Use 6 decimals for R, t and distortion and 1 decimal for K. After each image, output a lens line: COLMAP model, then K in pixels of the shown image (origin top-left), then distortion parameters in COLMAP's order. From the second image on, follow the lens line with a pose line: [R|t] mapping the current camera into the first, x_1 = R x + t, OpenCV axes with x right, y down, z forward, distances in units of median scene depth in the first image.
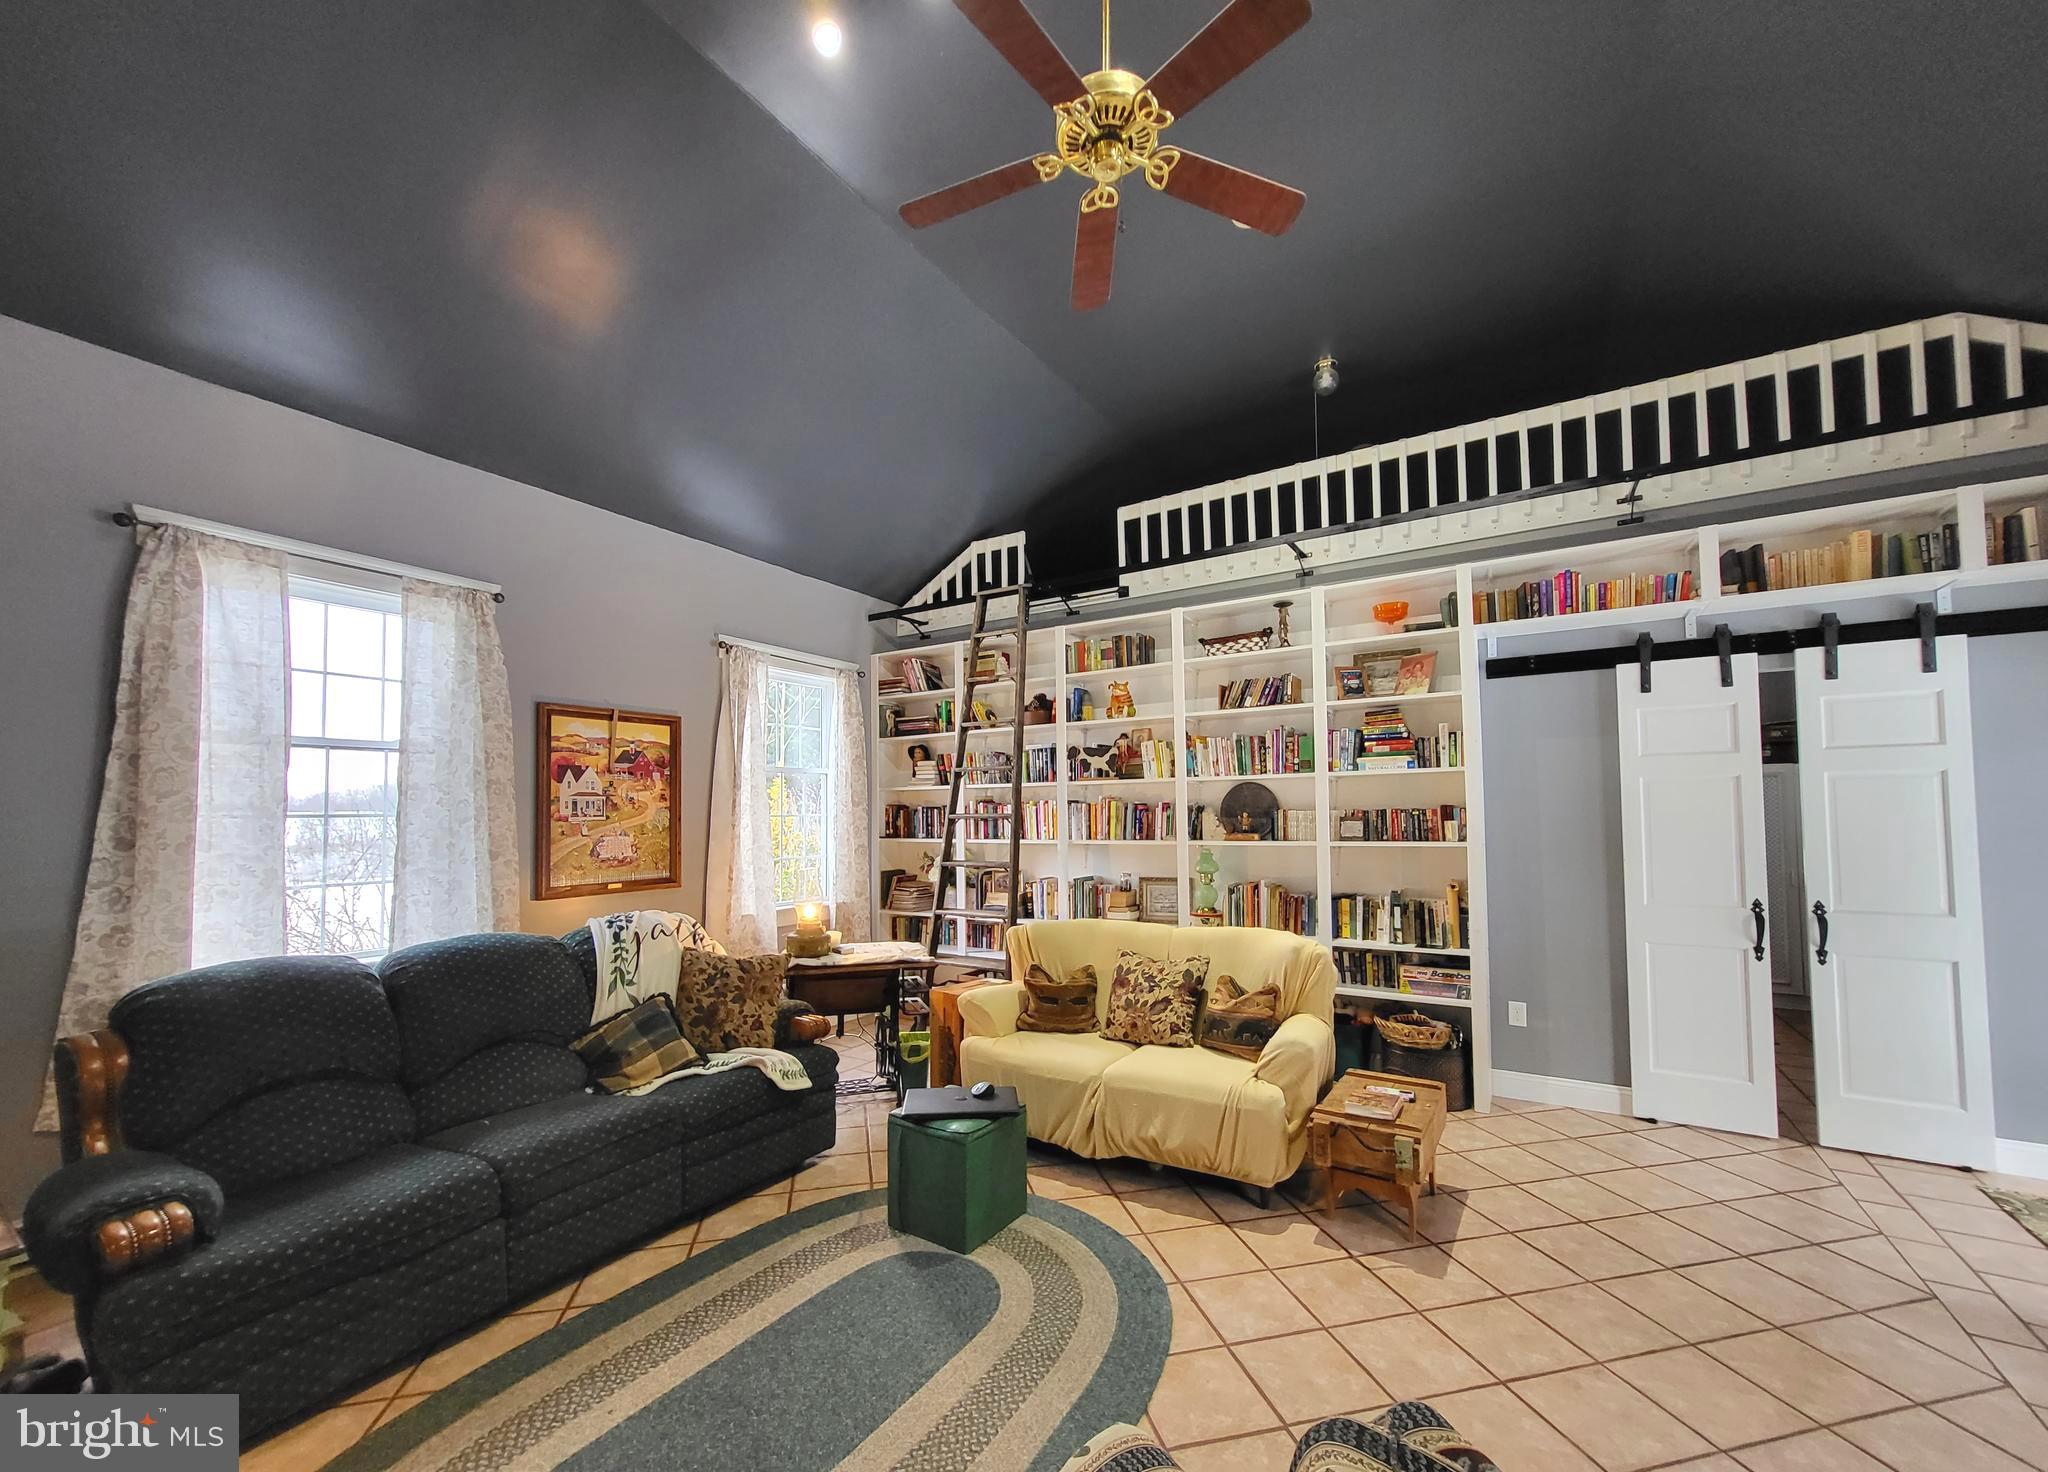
lens RADIAL K [[811.3, 0, 1013.0], [0, 811.3, 784.3], [0, 0, 1]] dist [0.001890, -0.000116]
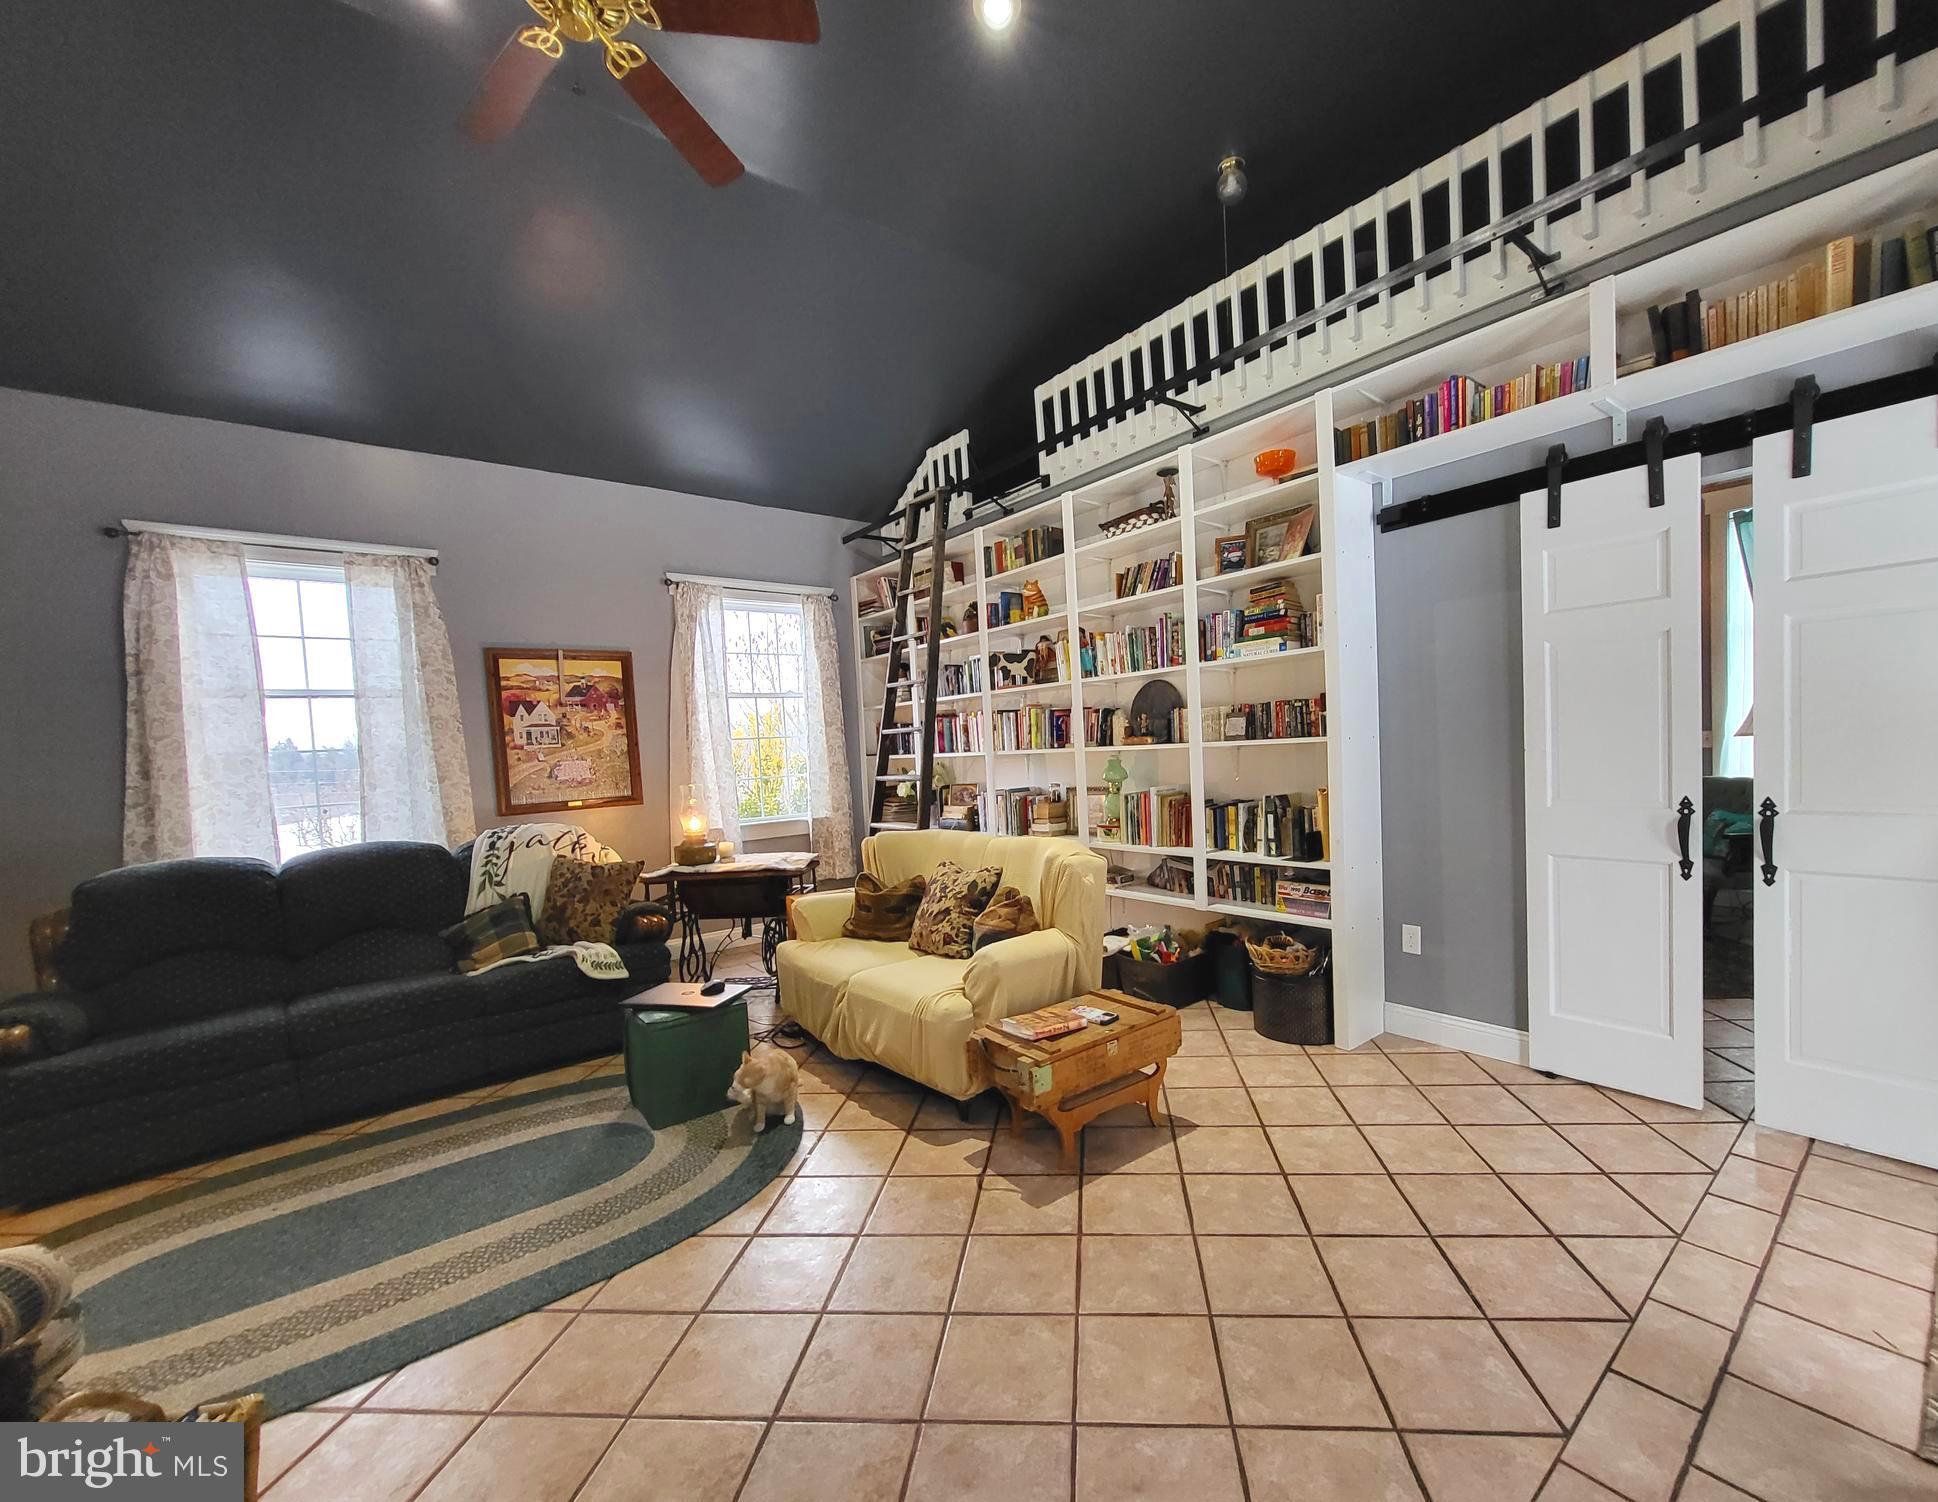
lens RADIAL K [[807.6, 0, 1010.5], [0, 807.6, 783.8], [0, 0, 1]] dist [0.002691, -0.000108]
pose [[0.952002, -0.022056, -0.305297, 0.505814], [0.051877, 0.994598, 0.089913, 0.028678], [0.301665, -0.101435, 0.948003, 0.108508]]
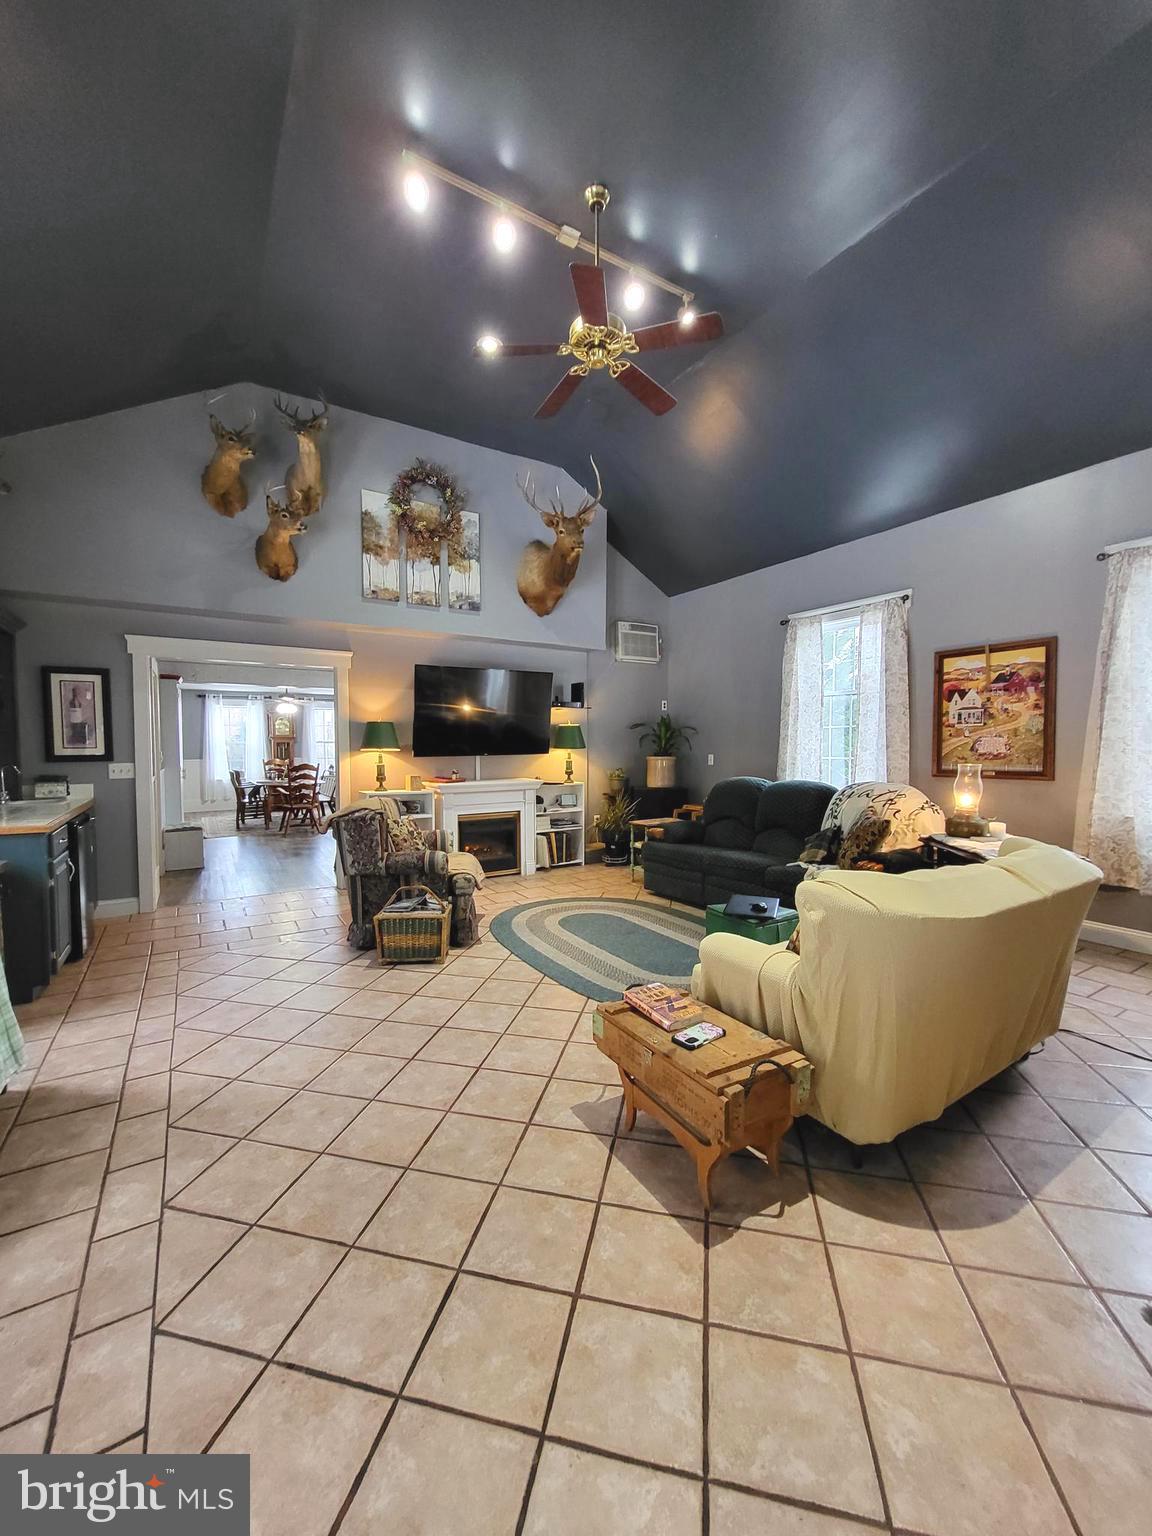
lens RADIAL K [[603.9, 0, 572.7], [0, 603.9, 767.7], [0, 0, 1]] dist [0.004323, -0.000513]
pose [[-0.425694, 0.047838, -0.903602, 0.829431], [0.044868, 0.998489, 0.031724, 0.057062], [0.903754, -0.027038, -0.427197, 0.890882]]
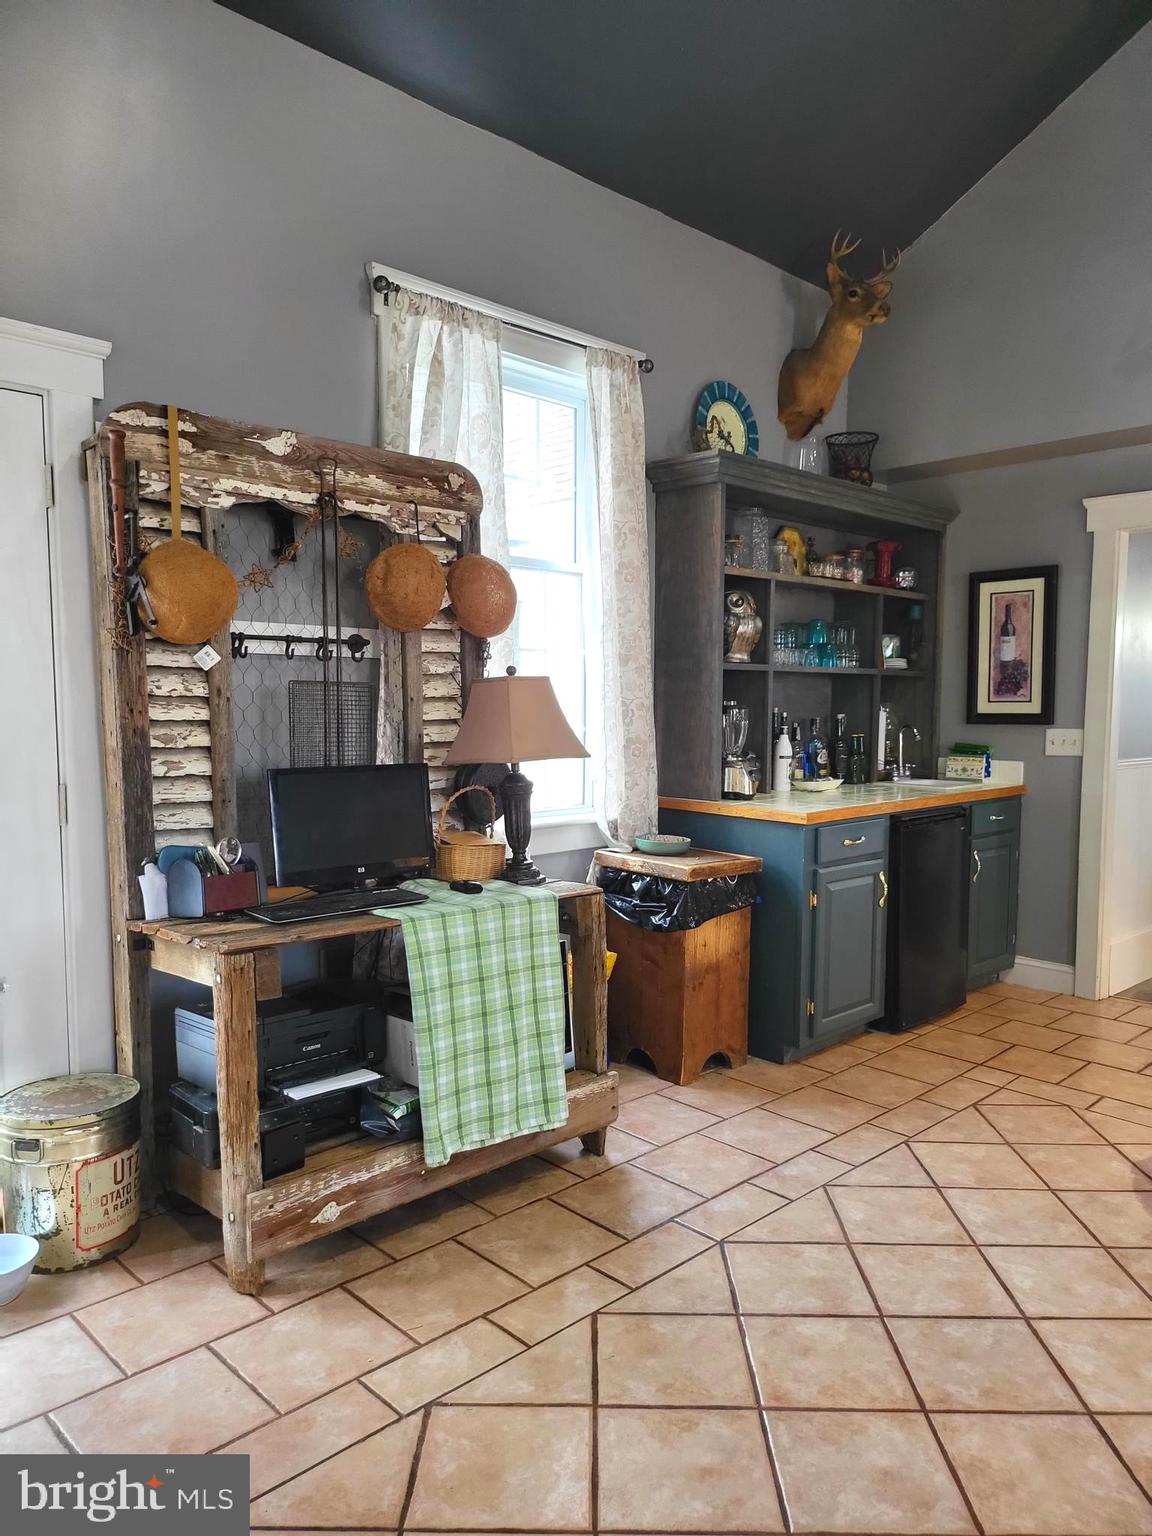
lens RADIAL K [[1073.2, 0, 574.8], [0, 1073.2, 782.2], [0, 0, 1]] dist [-0.000715, -0.006206]
pose [[-0.972345, -0.008917, 0.233381, 0.389559], [-0.002188, 0.999575, 0.029075, 0.072460], [-0.233541, 0.027760, -0.971951, 0.886072]]
